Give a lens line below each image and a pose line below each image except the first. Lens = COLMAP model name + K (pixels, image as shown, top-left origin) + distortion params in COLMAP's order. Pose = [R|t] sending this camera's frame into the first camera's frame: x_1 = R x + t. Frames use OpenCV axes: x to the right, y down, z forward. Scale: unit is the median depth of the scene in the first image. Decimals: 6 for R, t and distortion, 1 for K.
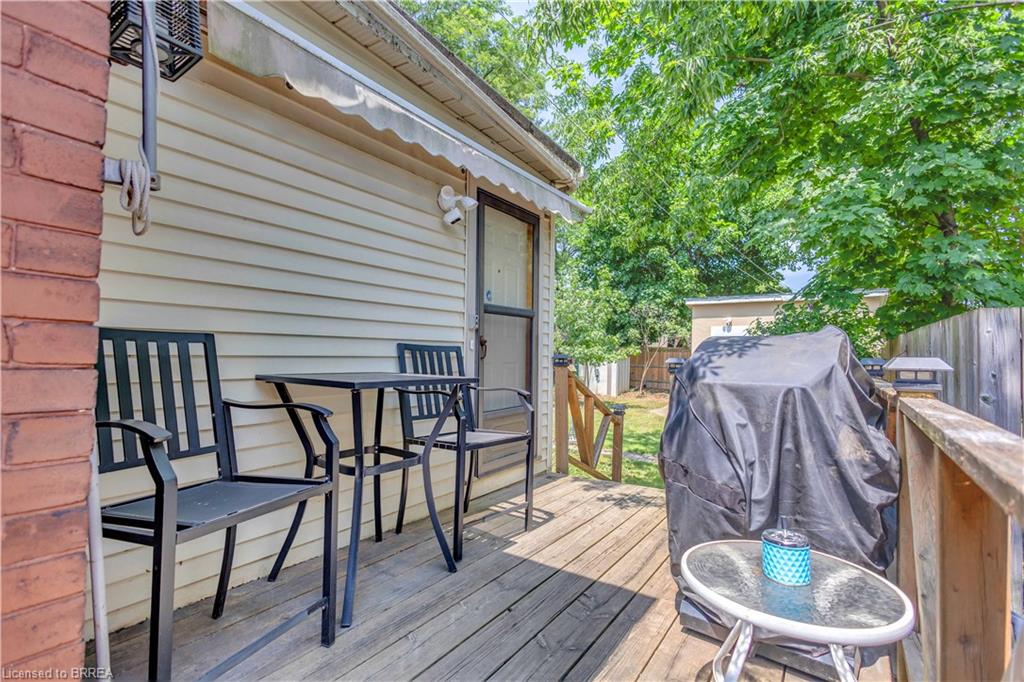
lens RADIAL K [[471.7, 0, 516.0], [0, 471.7, 342.6], [0, 0, 1]] dist [0.011436, 0.000088]
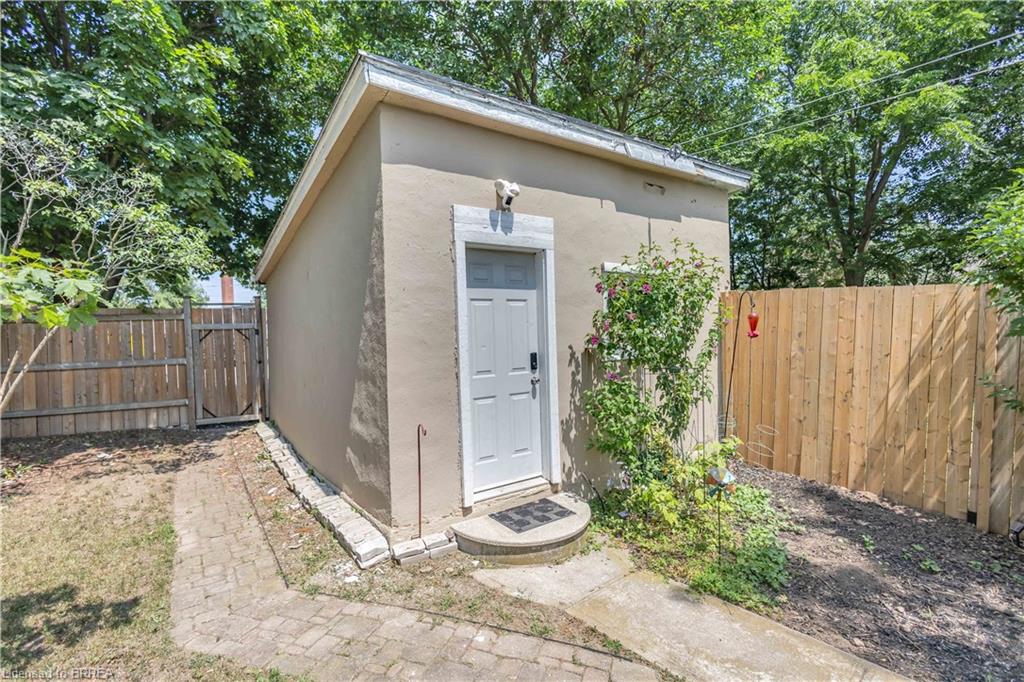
lens RADIAL K [[471.7, 0, 507.6], [0, 471.7, 339.1], [0, 0, 1]] dist [0.011436, 0.000088]
pose [[0.368850, -0.048486, 0.928223, 0.135290], [0.009621, 0.998784, 0.048349, 0.021896], [-0.929439, -0.008904, 0.368868, 0.670595]]
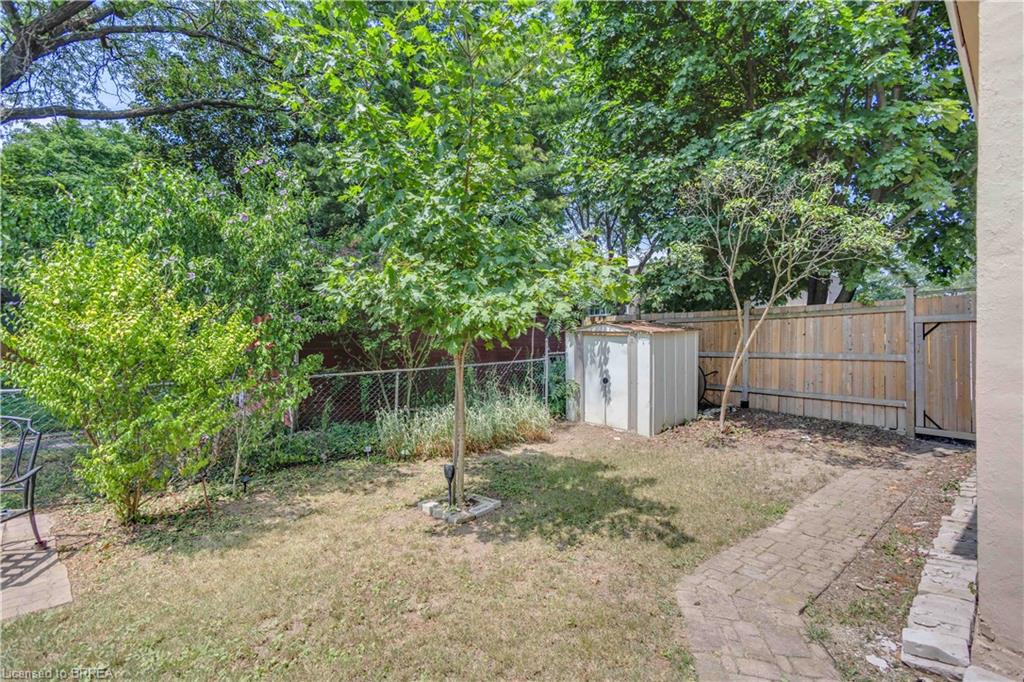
lens RADIAL K [[471.7, 0, 511.7], [0, 471.7, 337.4], [0, 0, 1]] dist [0.011436, 0.000088]
pose [[0.965757, -0.015448, -0.258990, 0.216533], [0.017038, 0.999847, 0.003895, 0.035758], [0.258890, -0.008174, 0.965872, 0.650314]]
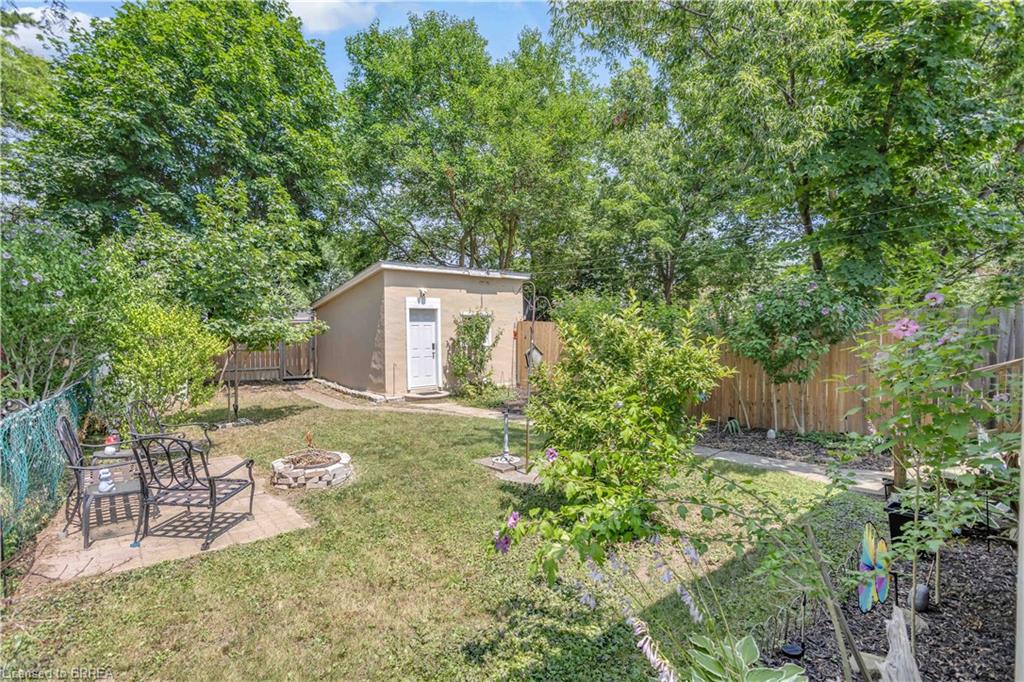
lens RADIAL K [[471.7, 0, 512.9], [0, 471.7, 340.9], [0, 0, 1]] dist [0.011436, 0.000088]
pose [[0.303868, -0.040721, 0.951843, -0.271325], [-0.006857, 0.998967, 0.044926, 0.004546], [-0.952689, -0.020178, 0.303275, 0.421122]]
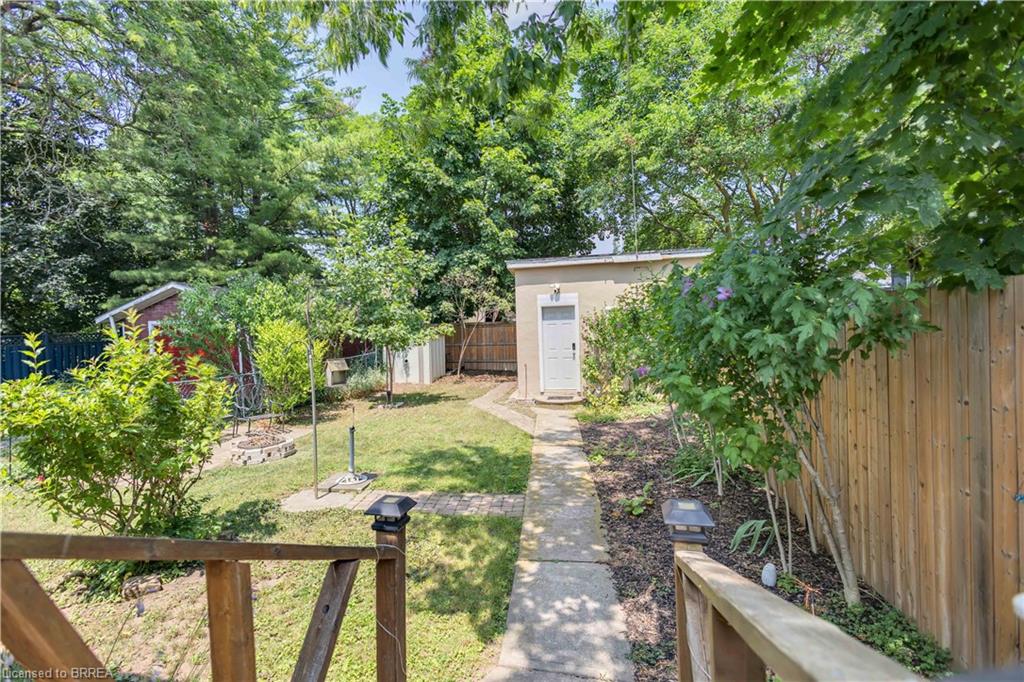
lens RADIAL K [[471.7, 0, 516.9], [0, 471.7, 338.5], [0, 0, 1]] dist [0.011436, 0.000088]
pose [[0.926455, -0.053802, 0.372541, 0.051771], [0.038779, 0.998108, 0.047708, 0.001061], [-0.374403, -0.029753, 0.926789, 0.187707]]
